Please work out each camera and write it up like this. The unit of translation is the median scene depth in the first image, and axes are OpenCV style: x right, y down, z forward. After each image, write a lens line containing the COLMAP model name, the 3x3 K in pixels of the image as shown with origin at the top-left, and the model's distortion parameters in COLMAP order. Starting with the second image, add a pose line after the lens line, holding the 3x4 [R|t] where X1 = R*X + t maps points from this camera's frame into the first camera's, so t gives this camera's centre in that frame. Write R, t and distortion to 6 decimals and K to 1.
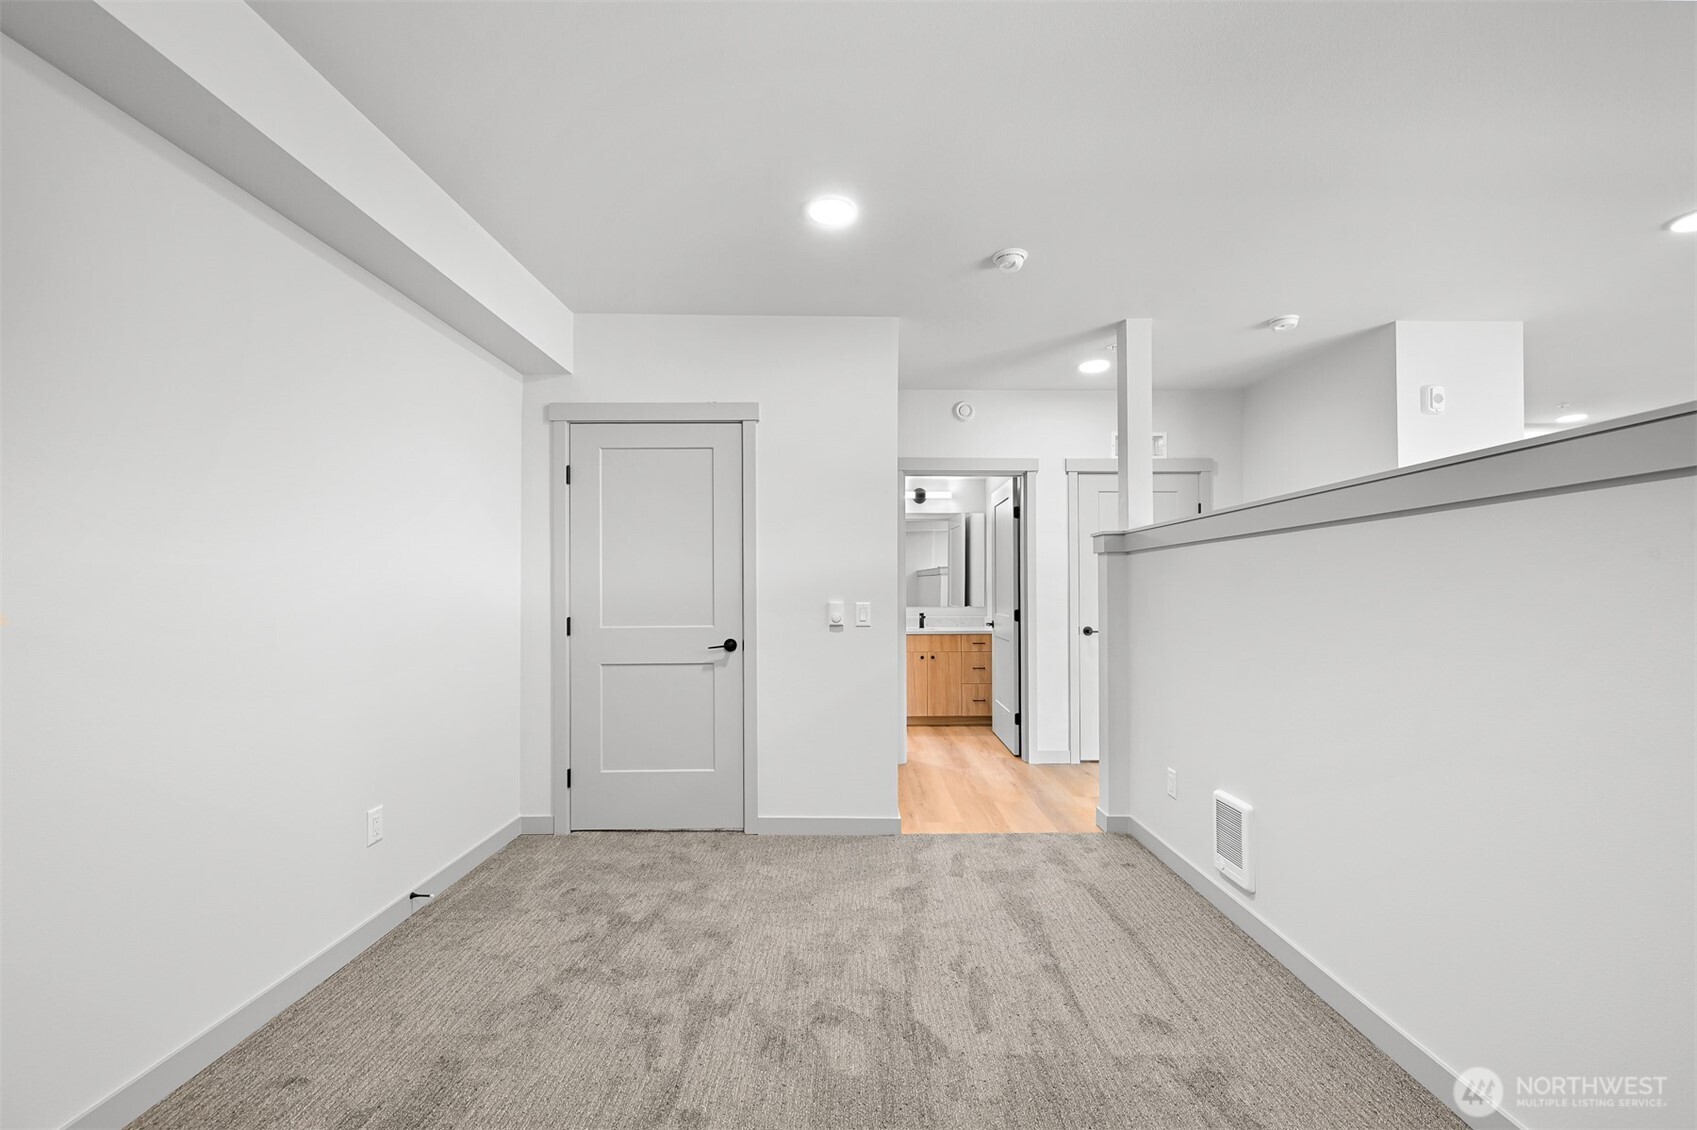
lens RADIAL K [[662.0, 0, 848.6], [0, 662.0, 582.0], [0, 0, 1]] dist [0.000000, 0.000198]
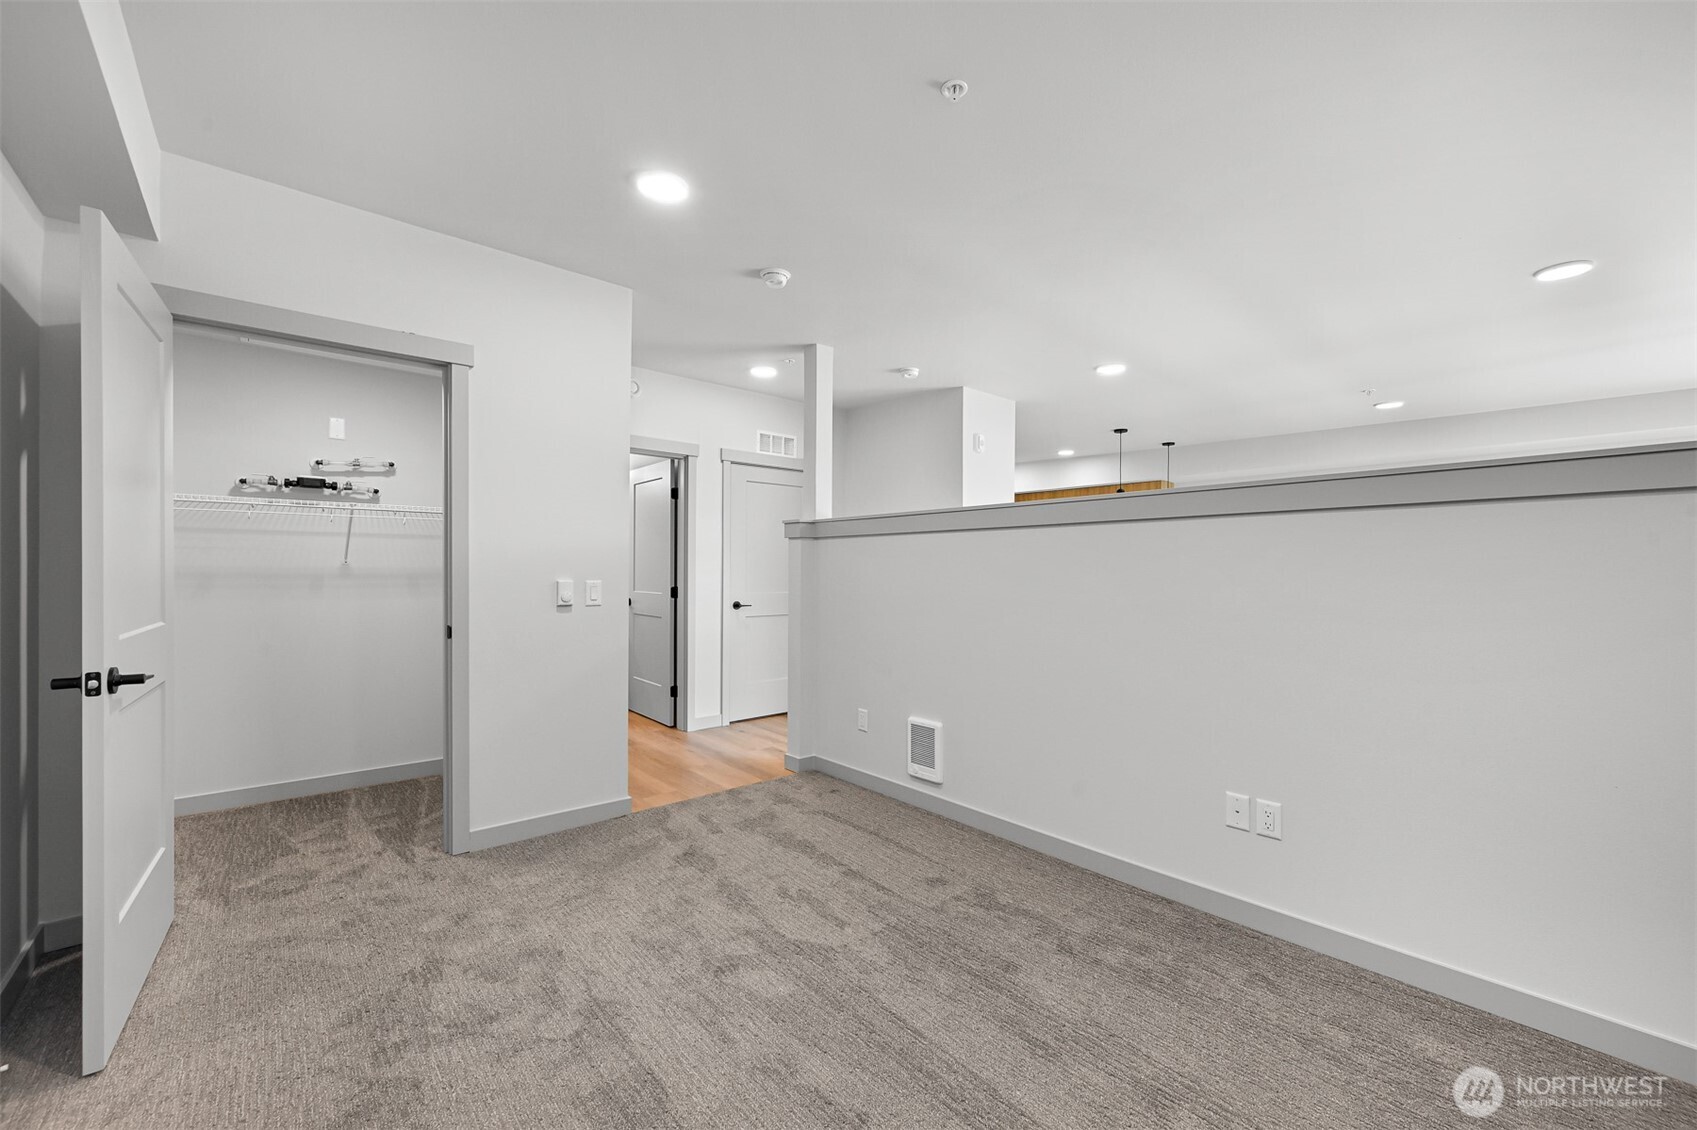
lens RADIAL K [[661.7, 0, 854.2], [0, 661.7, 569.2], [0, 0, 1]] dist [0.000380, 0.000154]
pose [[0.765487, 0.005587, 0.643427, -0.317612], [-0.015098, 0.999843, 0.009280, -0.000082], [-0.643274, -0.016819, 0.765451, 0.030628]]
